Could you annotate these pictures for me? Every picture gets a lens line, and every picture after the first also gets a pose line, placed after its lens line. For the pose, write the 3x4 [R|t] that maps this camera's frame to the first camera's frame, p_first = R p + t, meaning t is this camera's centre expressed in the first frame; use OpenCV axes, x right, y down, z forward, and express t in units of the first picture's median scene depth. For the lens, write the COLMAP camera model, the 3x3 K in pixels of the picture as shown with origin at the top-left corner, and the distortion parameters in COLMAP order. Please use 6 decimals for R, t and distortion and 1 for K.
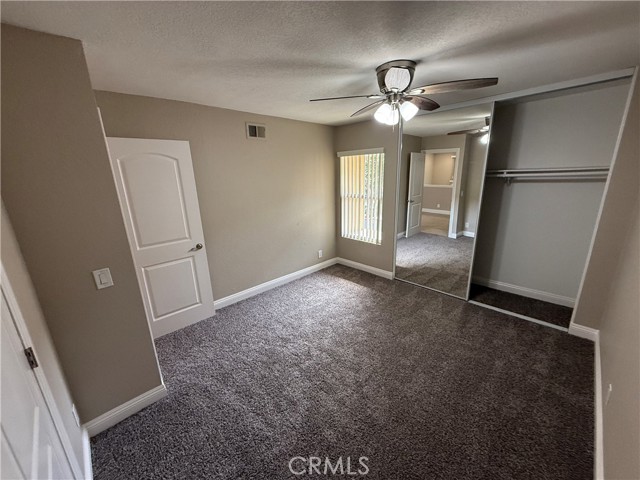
lens RADIAL K [[254.2, 0, 319.2], [0, 254.2, 239.5], [0, 0, 1]] dist [-0.000848, -0.000073]
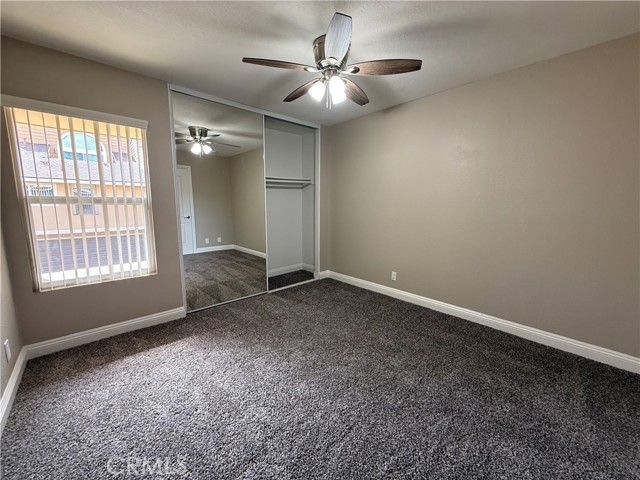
lens RADIAL K [[254.2, 0, 319.2], [0, 254.2, 239.5], [0, 0, 1]] dist [-0.000848, -0.000073]
pose [[0.033783, -0.122333, 0.991914, -0.407913], [0.247193, 0.962667, 0.110307, -0.036215], [-0.968377, 0.241468, 0.062761, 0.593326]]
